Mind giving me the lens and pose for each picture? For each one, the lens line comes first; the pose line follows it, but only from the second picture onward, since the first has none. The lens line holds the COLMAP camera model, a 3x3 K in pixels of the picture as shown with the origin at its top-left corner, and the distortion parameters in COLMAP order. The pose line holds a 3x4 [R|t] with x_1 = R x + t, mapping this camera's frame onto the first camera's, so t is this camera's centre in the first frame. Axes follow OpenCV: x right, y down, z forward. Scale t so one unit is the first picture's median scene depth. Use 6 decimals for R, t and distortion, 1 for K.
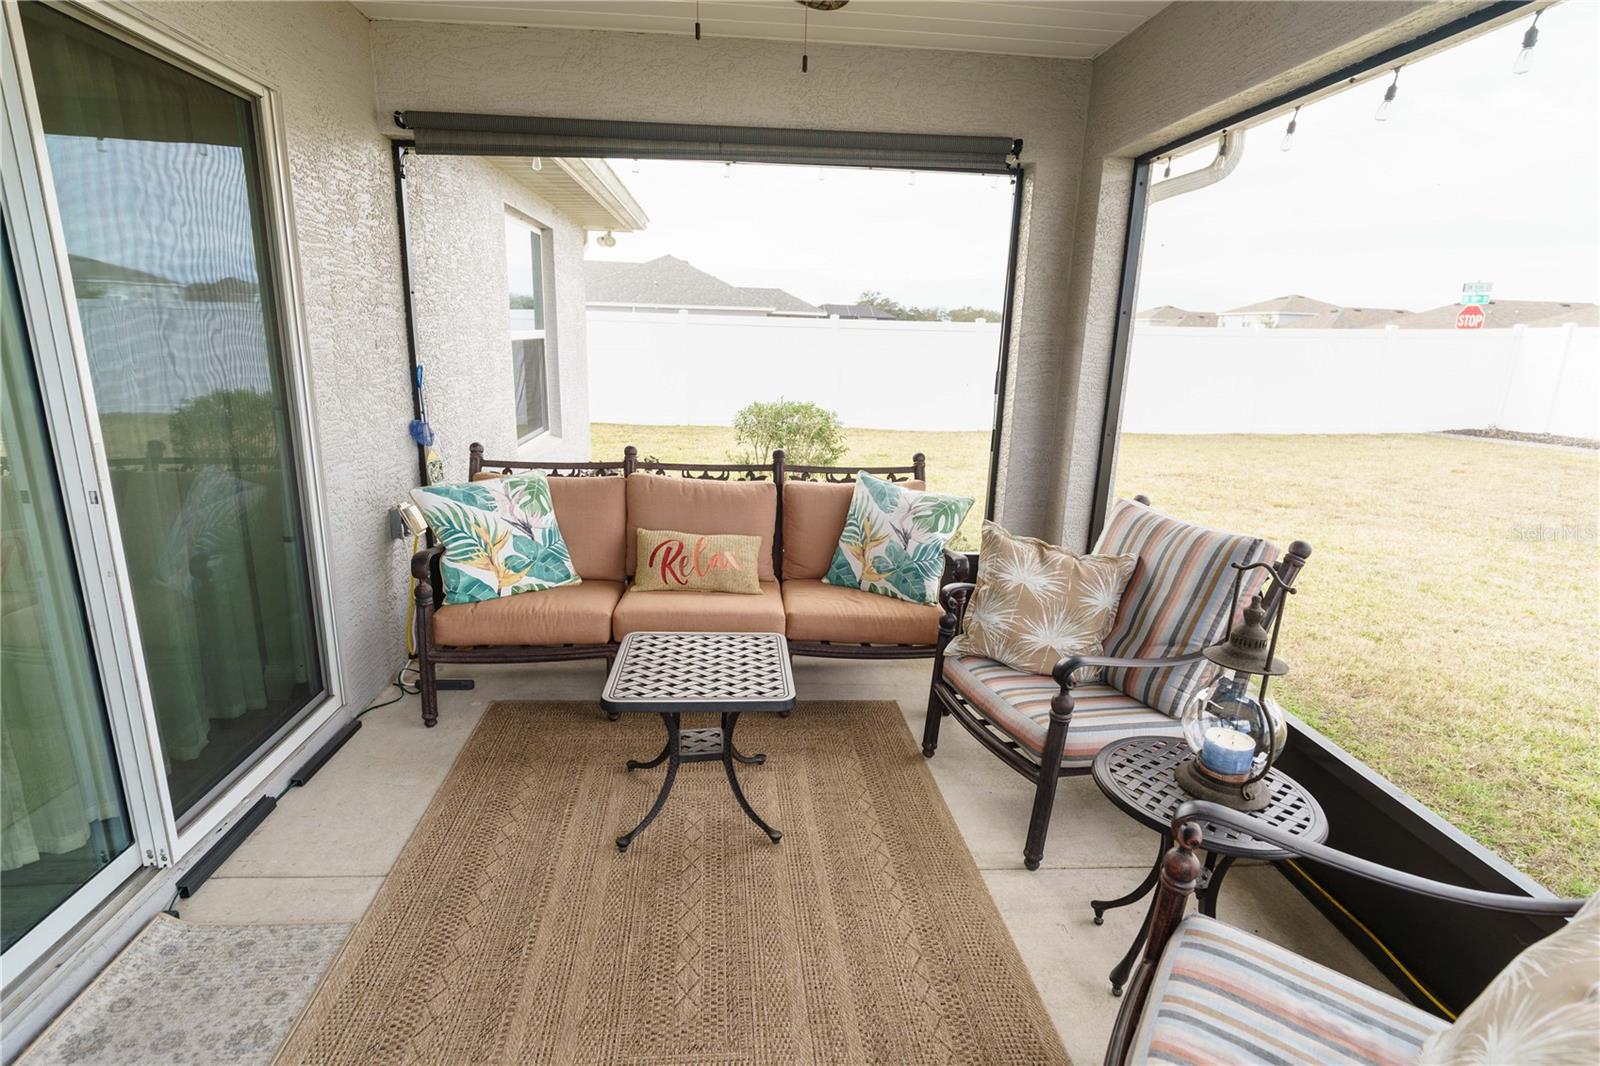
lens RADIAL K [[796.7, 0, 800.0], [0, 796.7, 533.0], [0, 0, 1]] dist [-0.009807, 0.000299]
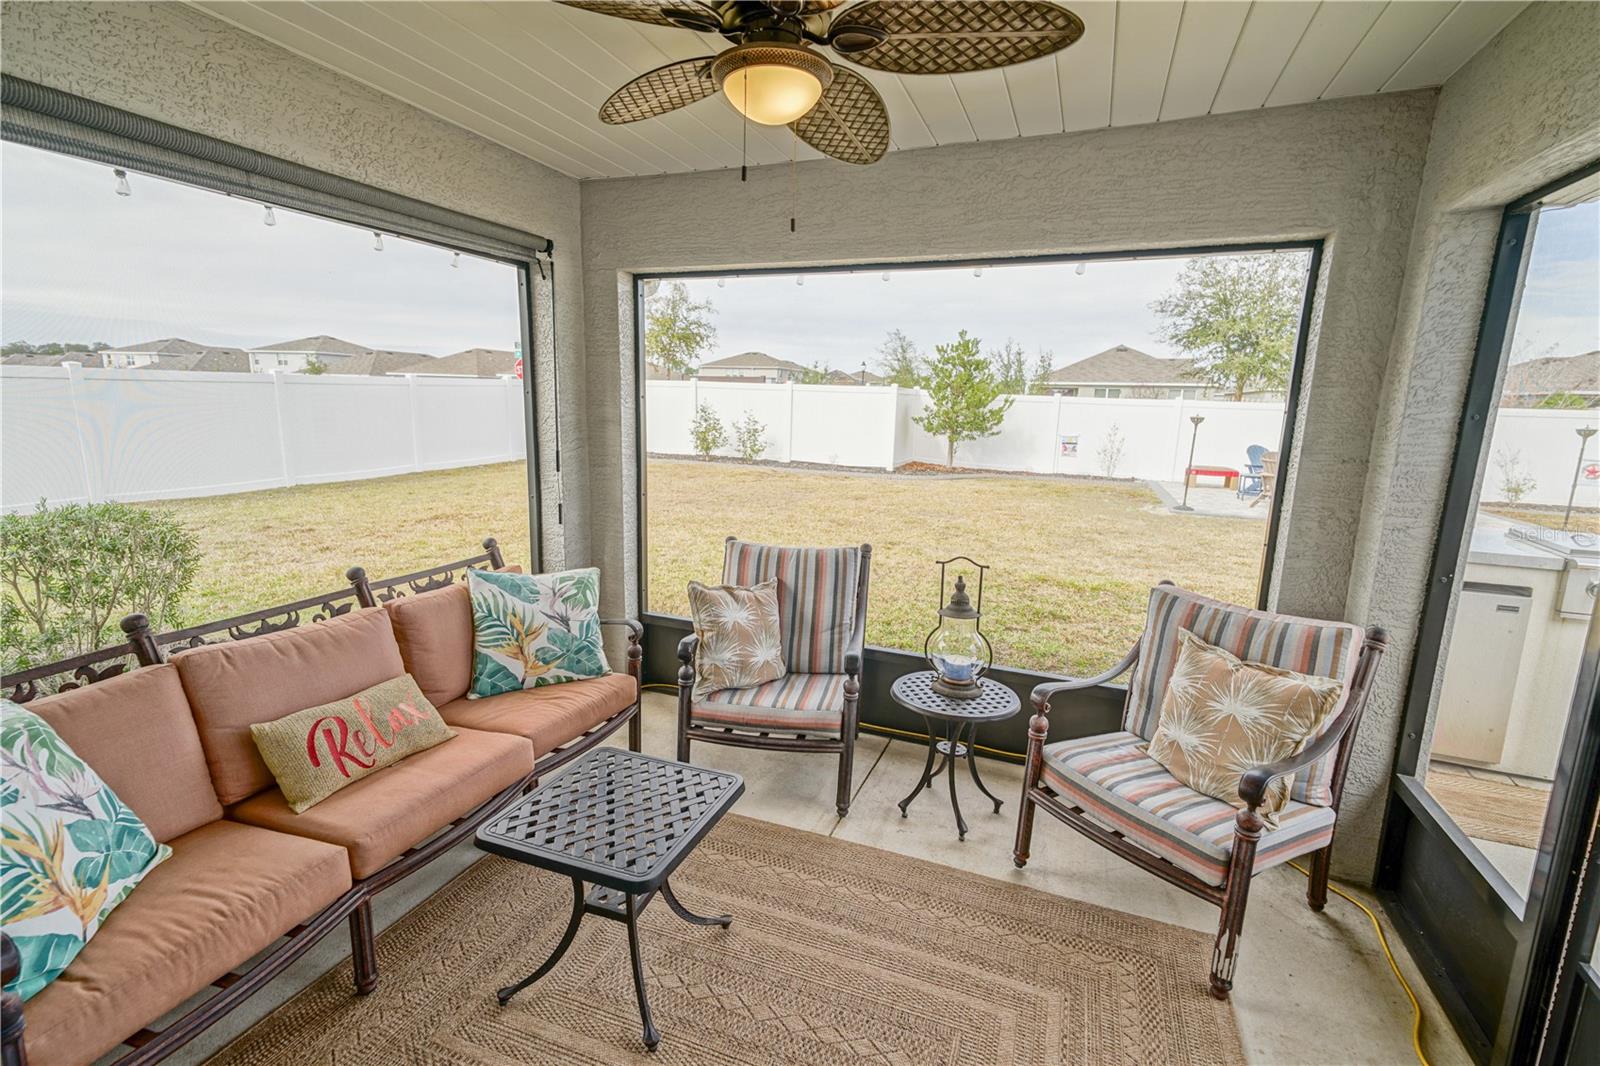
lens RADIAL K [[743.7, 0, 800.0], [0, 743.7, 533.0], [0, 0, 1]] dist [-0.001852, 0.004945]
pose [[0.408784, -0.182474, 0.894203, -0.557519], [0.206510, 0.972888, 0.104125, -0.136445], [-0.888960, 0.142097, 0.435384, 0.302608]]
